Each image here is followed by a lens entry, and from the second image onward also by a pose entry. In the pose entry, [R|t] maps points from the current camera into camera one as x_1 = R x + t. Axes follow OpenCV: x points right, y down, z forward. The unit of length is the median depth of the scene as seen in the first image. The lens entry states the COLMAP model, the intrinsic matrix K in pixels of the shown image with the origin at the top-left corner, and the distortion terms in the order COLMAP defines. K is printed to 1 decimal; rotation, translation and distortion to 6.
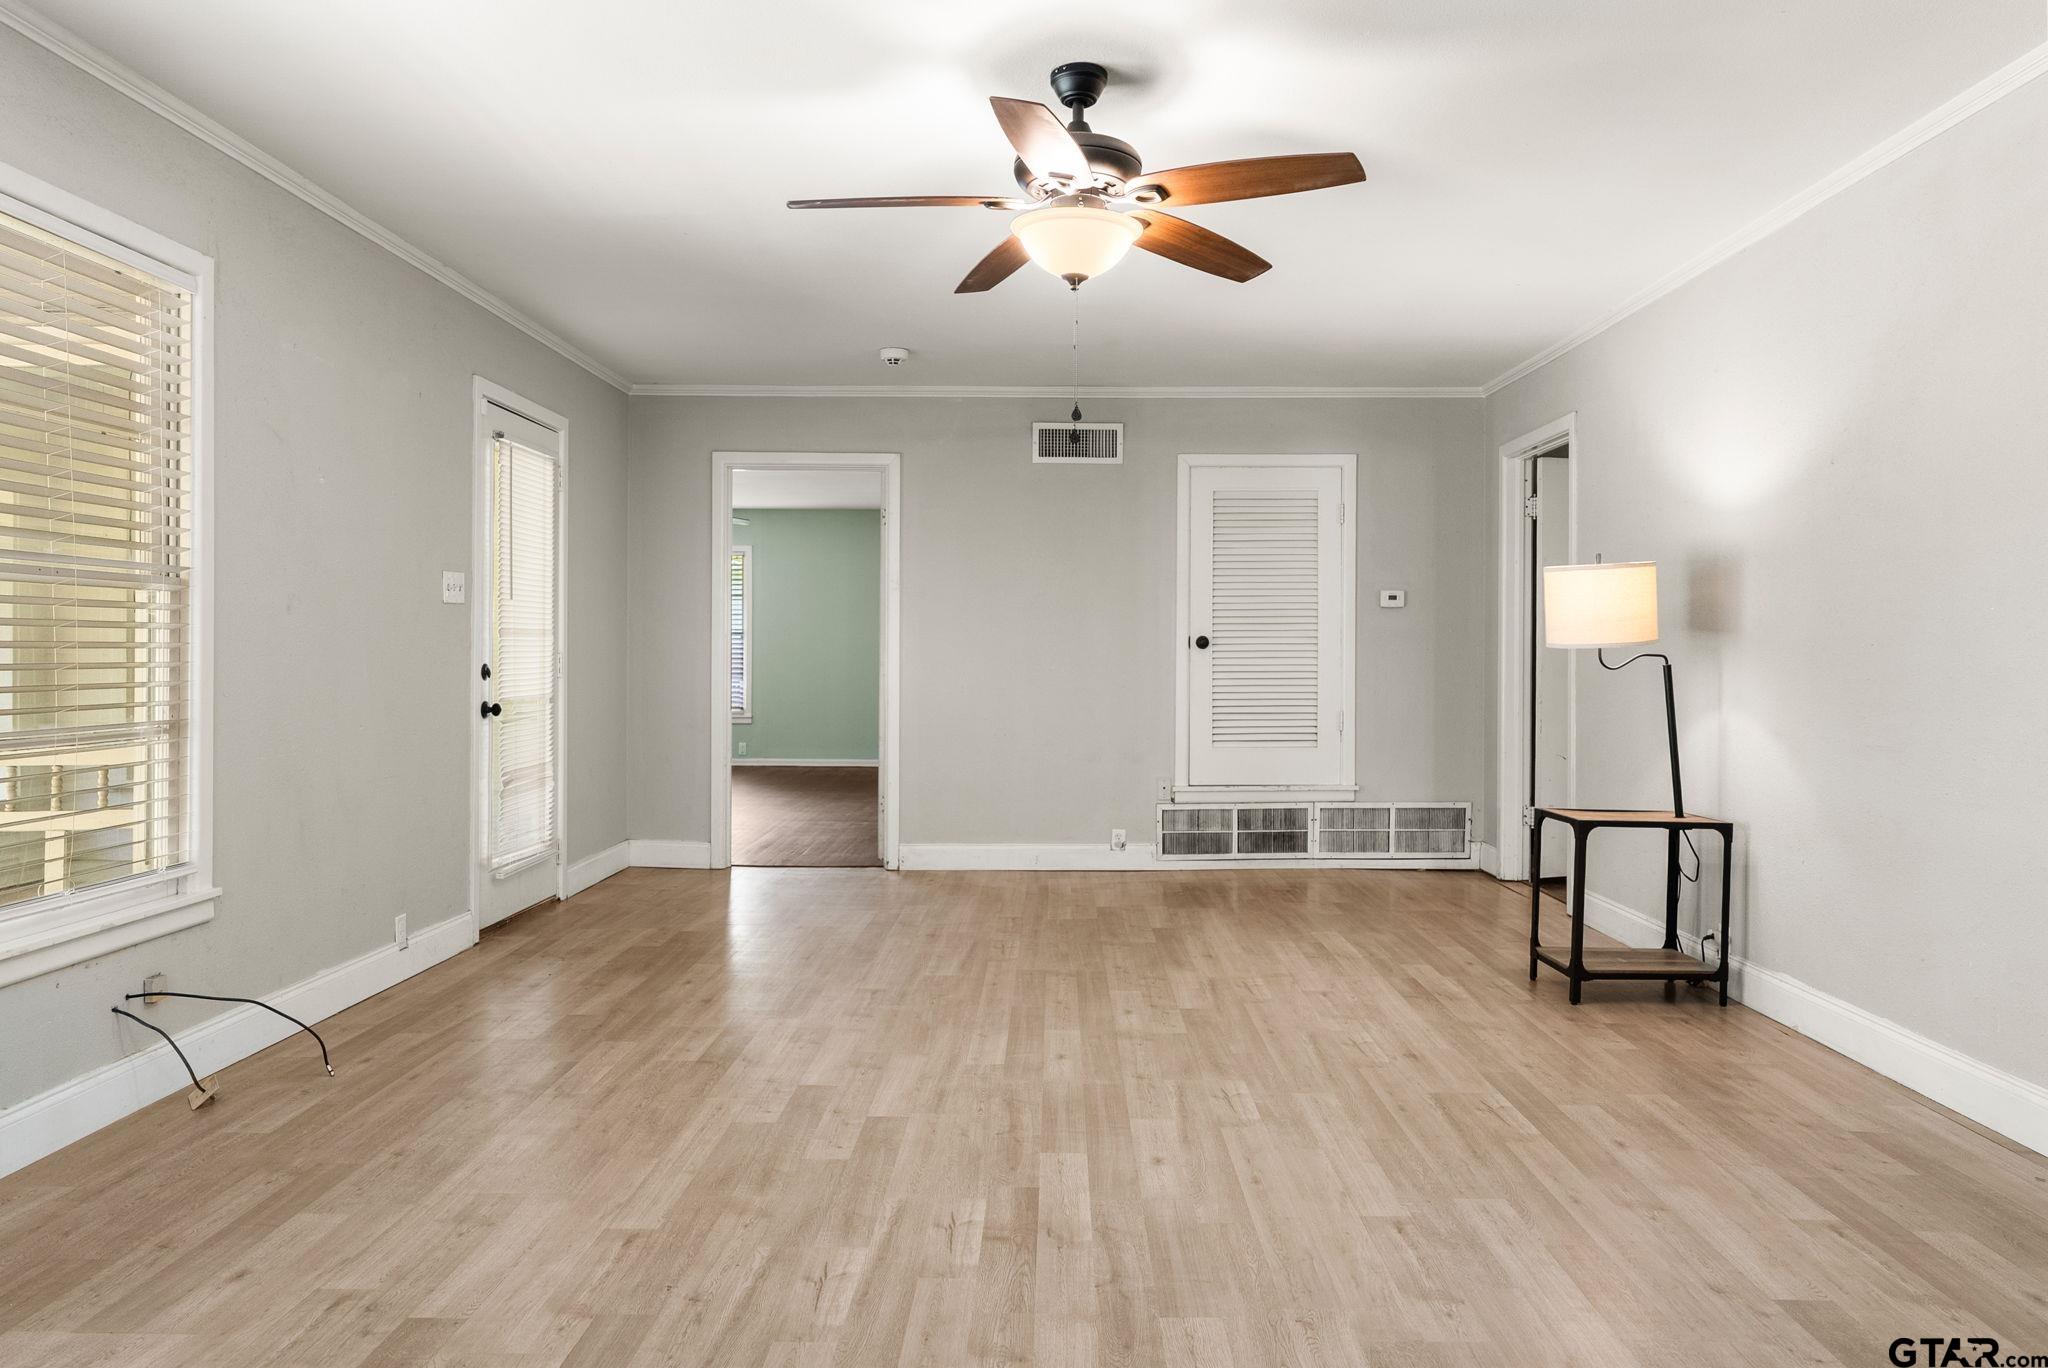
lens RADIAL K [[1357.8, 0, 1062.9], [0, 1357.8, 658.2], [0, 0, 1]] dist [-0.028911, 0.041829]
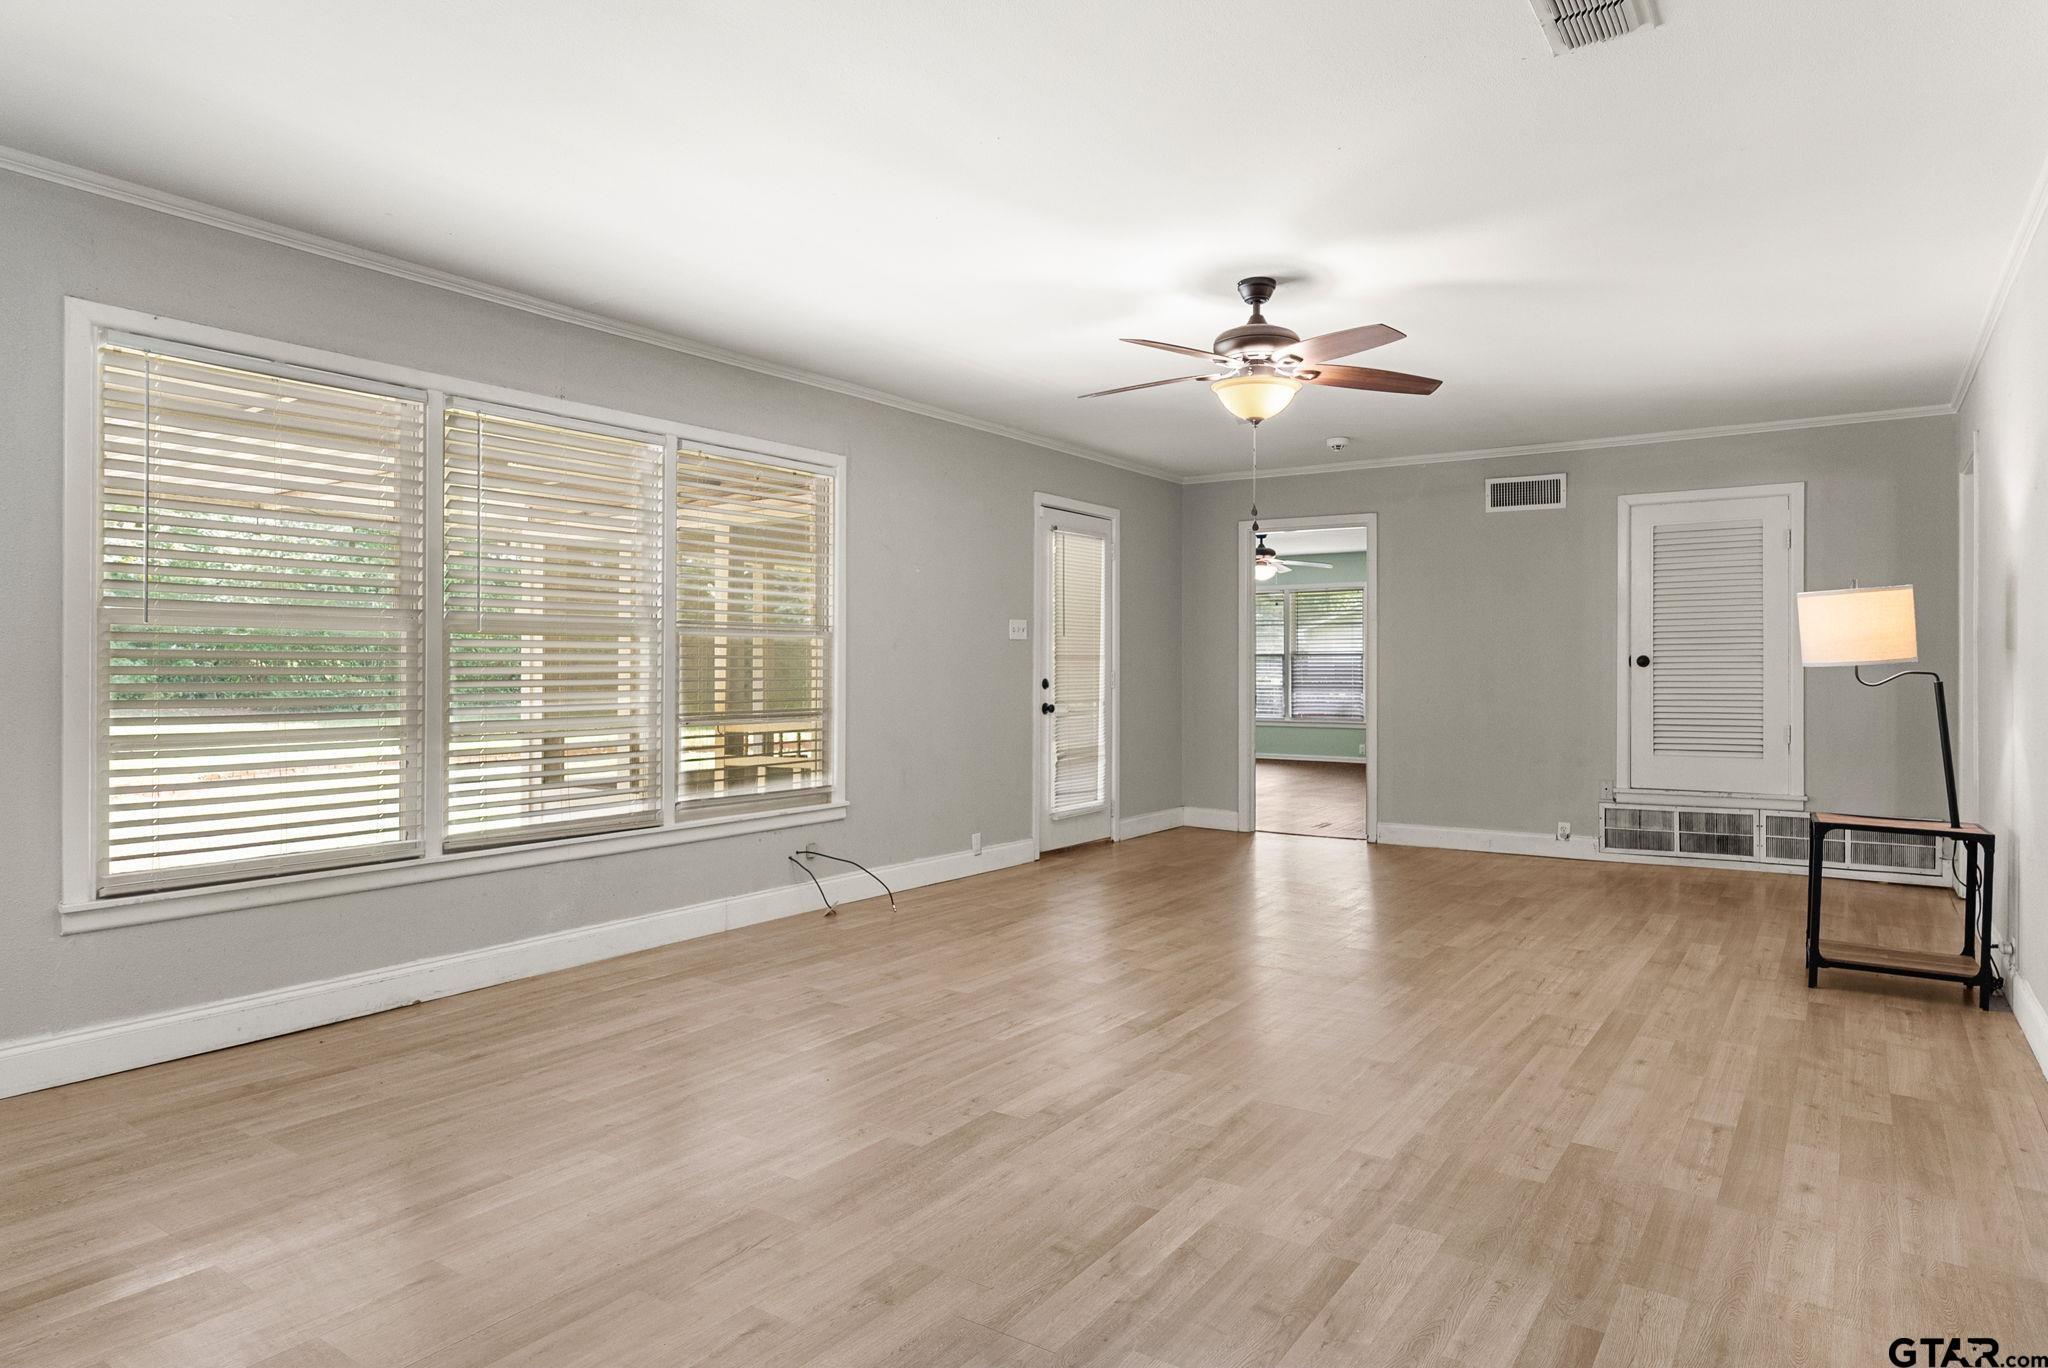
lens RADIAL K [[1214.9, 0, 1067.6], [0, 1214.9, 662.5], [0, 0, 1]] dist [-0.000920, 0.002296]
pose [[0.839419, -0.005327, -0.543459, 0.336680], [-0.000324, 0.999947, -0.010302, 0.000069], [0.543485, 0.008824, 0.839373, -0.139291]]
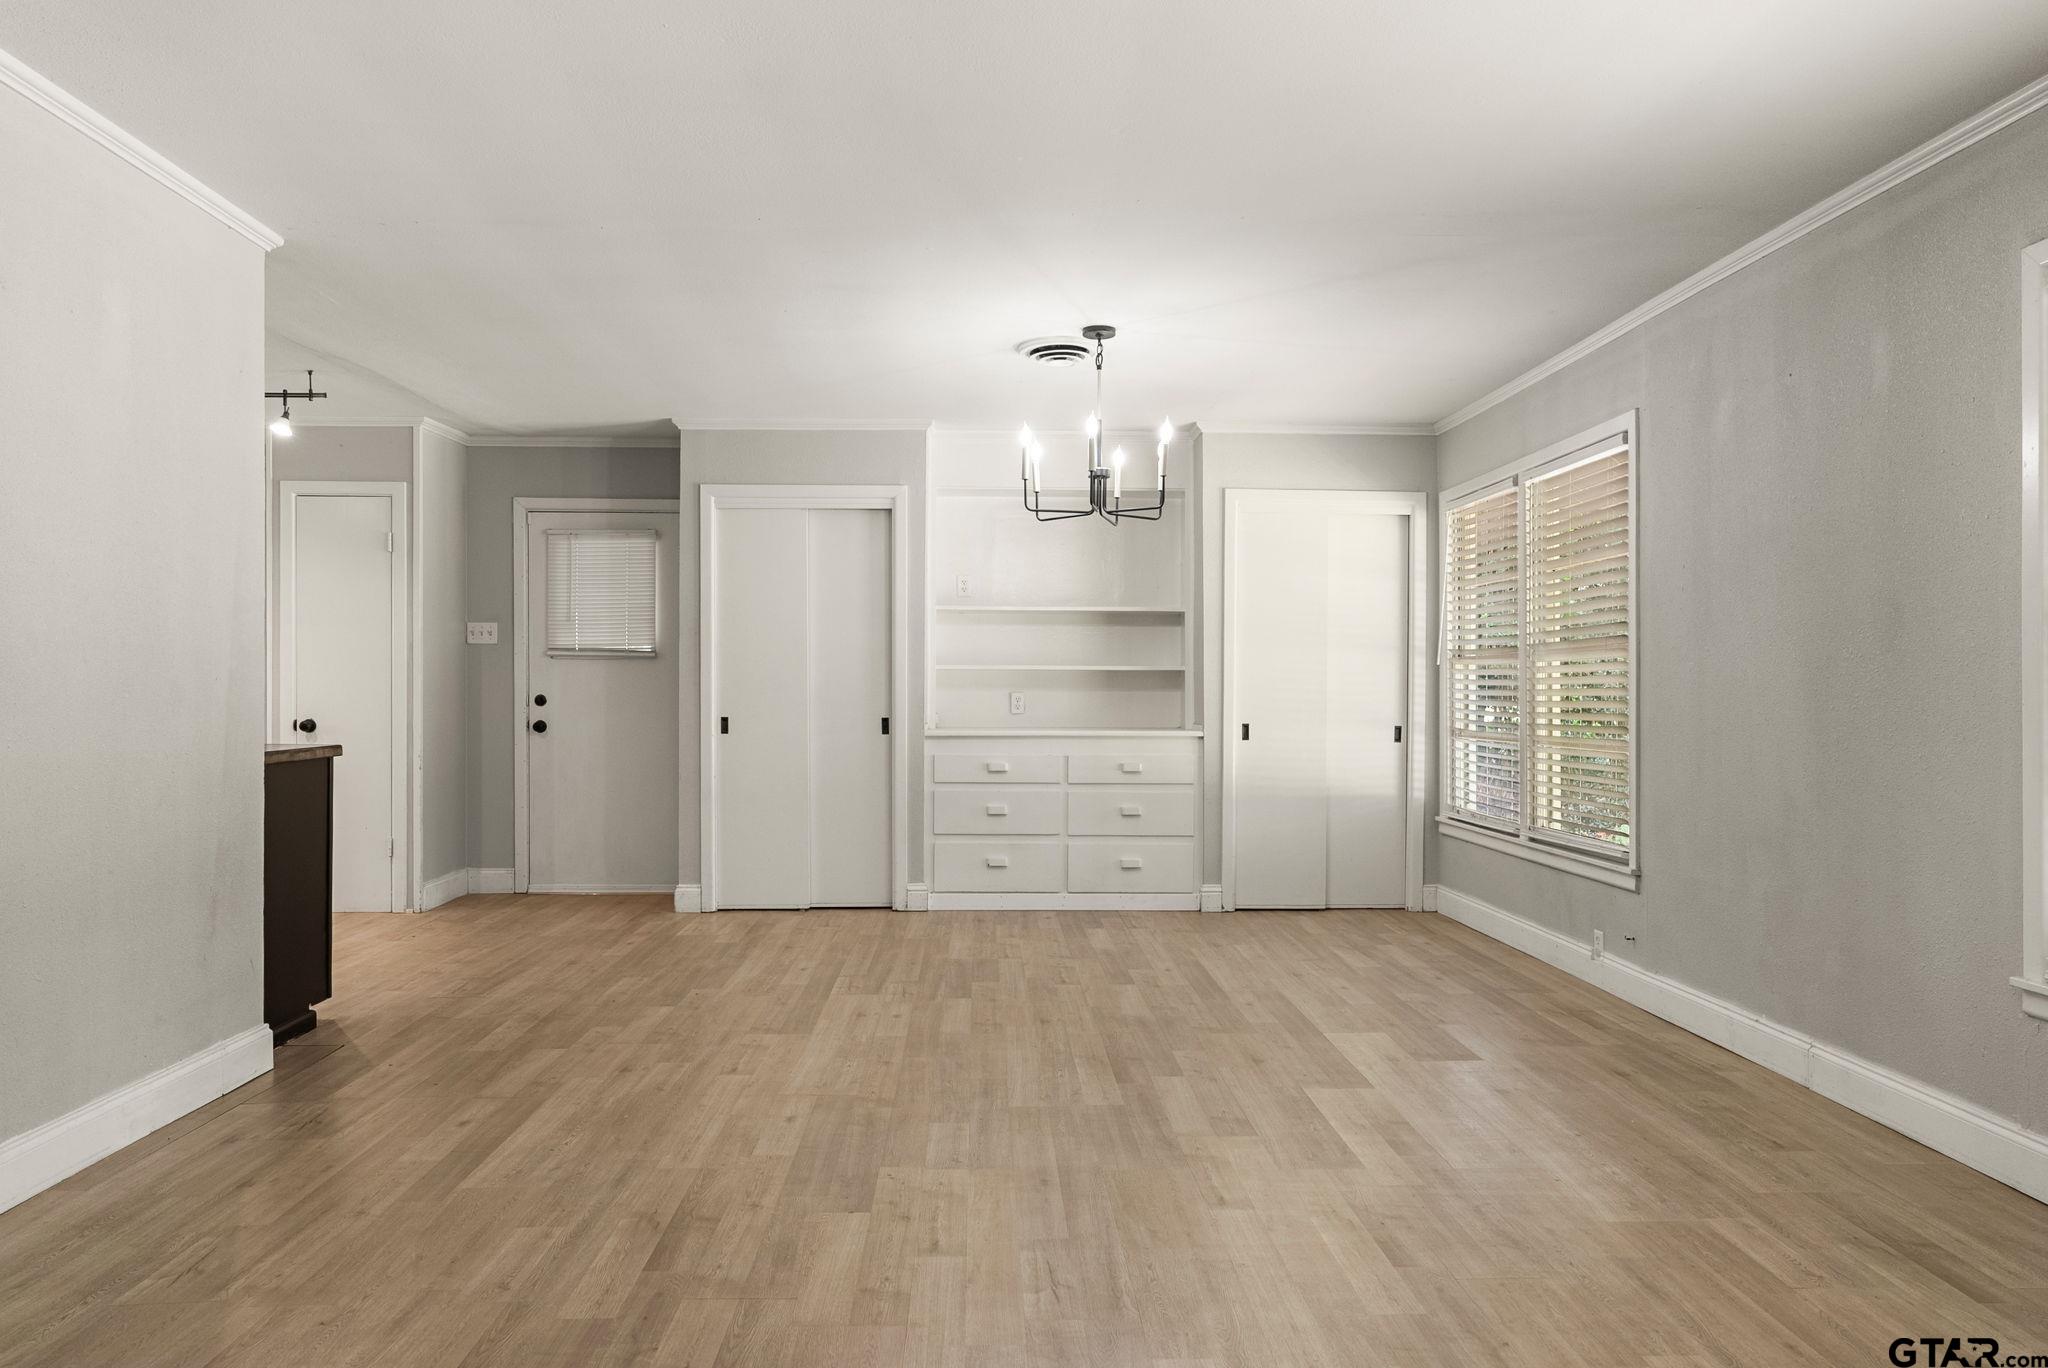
lens RADIAL K [[1362.0, 0, 1020.5], [0, 1362.0, 702.1], [0, 0, 1]] dist [-0.030501, 0.037232]
pose [[-0.999598, -0.004685, -0.027973, 0.026735], [-0.004988, 0.999930, 0.010751, -0.005074], [0.027921, 0.010886, -0.999551, 0.644177]]
